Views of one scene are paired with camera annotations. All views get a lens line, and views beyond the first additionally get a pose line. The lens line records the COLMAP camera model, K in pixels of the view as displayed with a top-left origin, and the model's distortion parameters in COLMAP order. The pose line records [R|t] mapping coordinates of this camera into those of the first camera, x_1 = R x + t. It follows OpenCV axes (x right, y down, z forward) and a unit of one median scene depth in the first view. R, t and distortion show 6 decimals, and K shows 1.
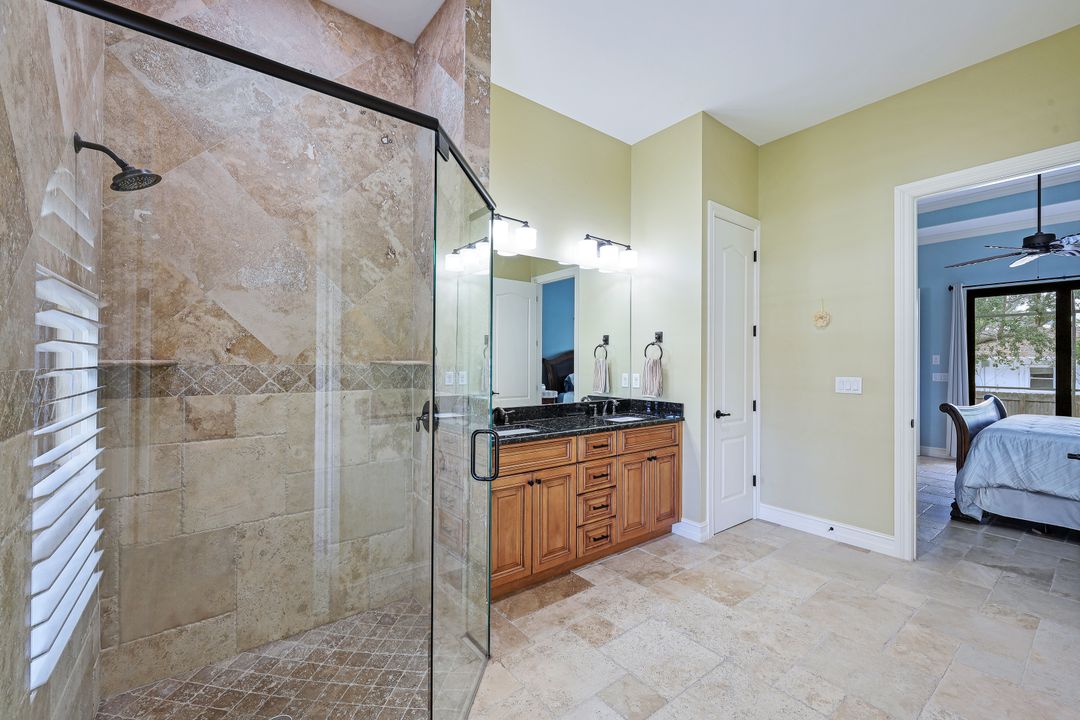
lens RADIAL K [[444.2, 0, 540.0], [0, 444.2, 360.0], [0, 0, 1]] dist [0.001040, -0.000076]
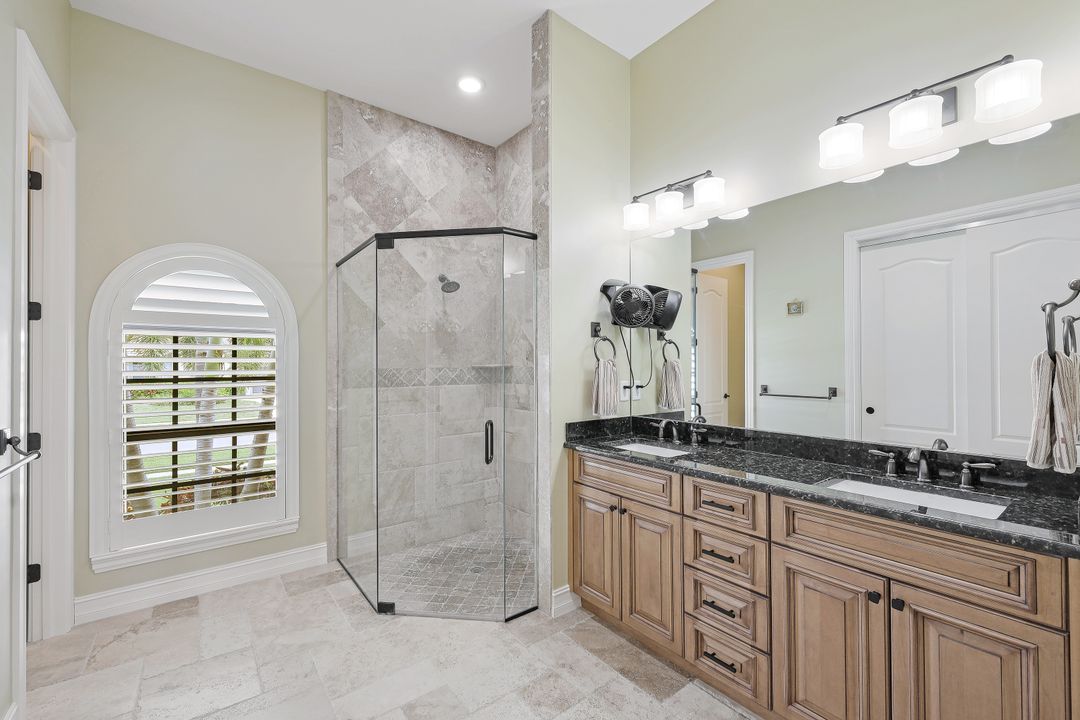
lens RADIAL K [[444.2, 0, 540.0], [0, 444.2, 360.0], [0, 0, 1]] dist [0.001040, -0.000076]
pose [[0.006175, -0.015010, -0.999868, 0.810943], [0.011232, 0.999825, -0.014940, 0.006824], [0.999918, -0.011138, 0.006342, 0.842236]]
